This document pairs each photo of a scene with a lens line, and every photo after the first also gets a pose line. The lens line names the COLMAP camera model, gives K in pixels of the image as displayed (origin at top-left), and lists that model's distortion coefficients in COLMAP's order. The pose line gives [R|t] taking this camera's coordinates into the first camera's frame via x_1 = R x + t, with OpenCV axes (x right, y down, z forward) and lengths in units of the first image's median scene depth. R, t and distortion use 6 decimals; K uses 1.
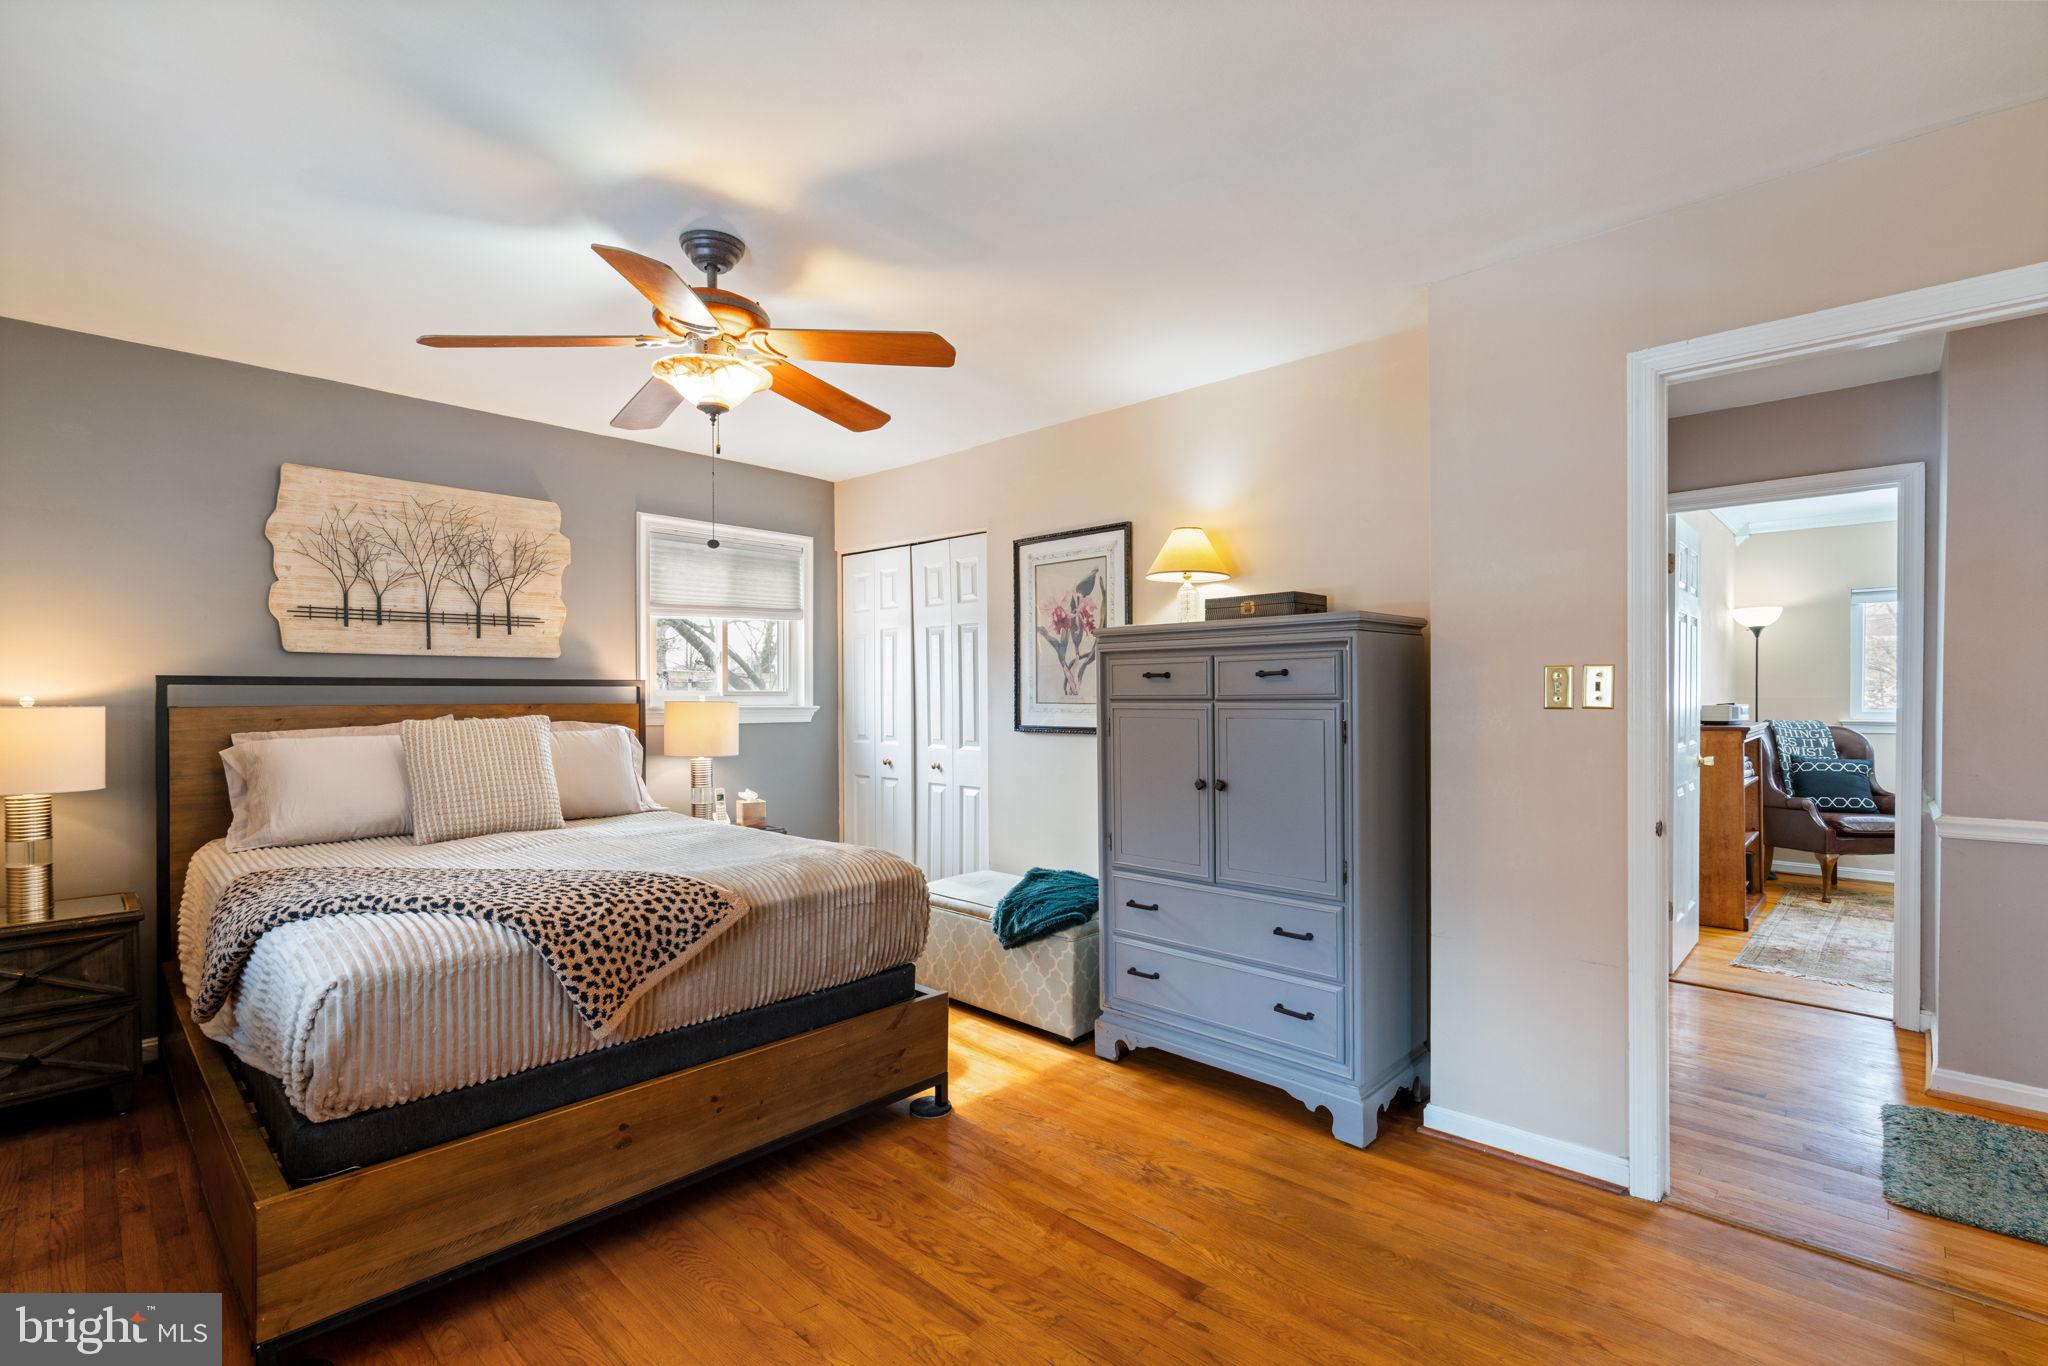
lens RADIAL K [[940.8, 0, 1005.3], [0, 940.8, 697.6], [0, 0, 1]] dist [0.002369, 0.000829]
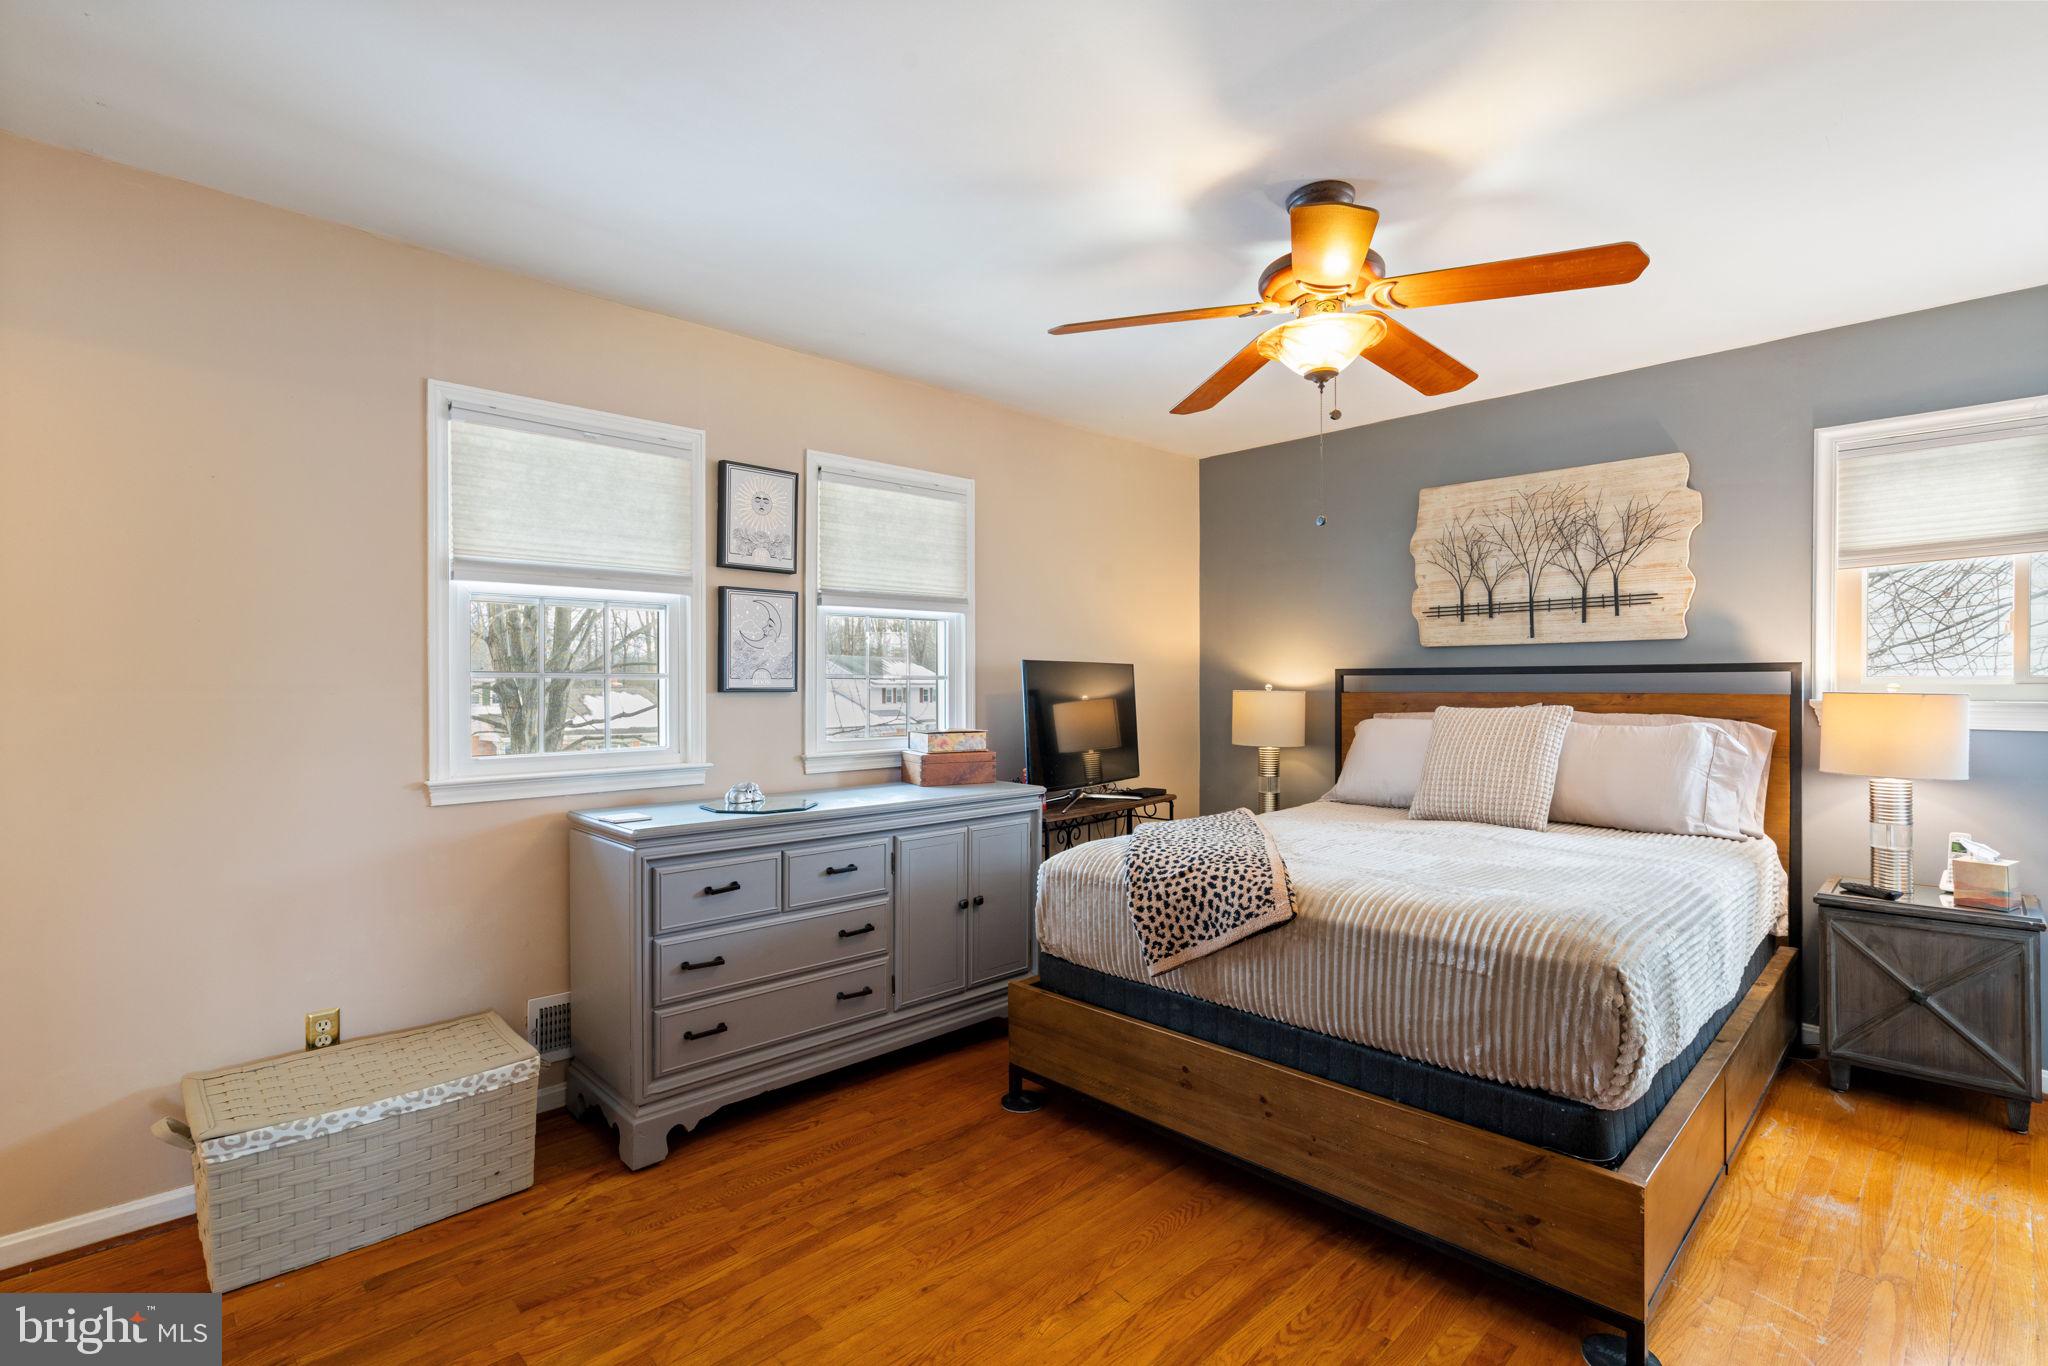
lens RADIAL K [[940.8, 0, 1005.3], [0, 940.8, 686.1], [0, 0, 1]] dist [0.002369, 0.000829]
pose [[-0.033366, 0.003190, -0.999438, 0.448337], [-0.001799, 0.999993, 0.003252, -0.002069], [0.999442, 0.001907, -0.033360, 0.512877]]
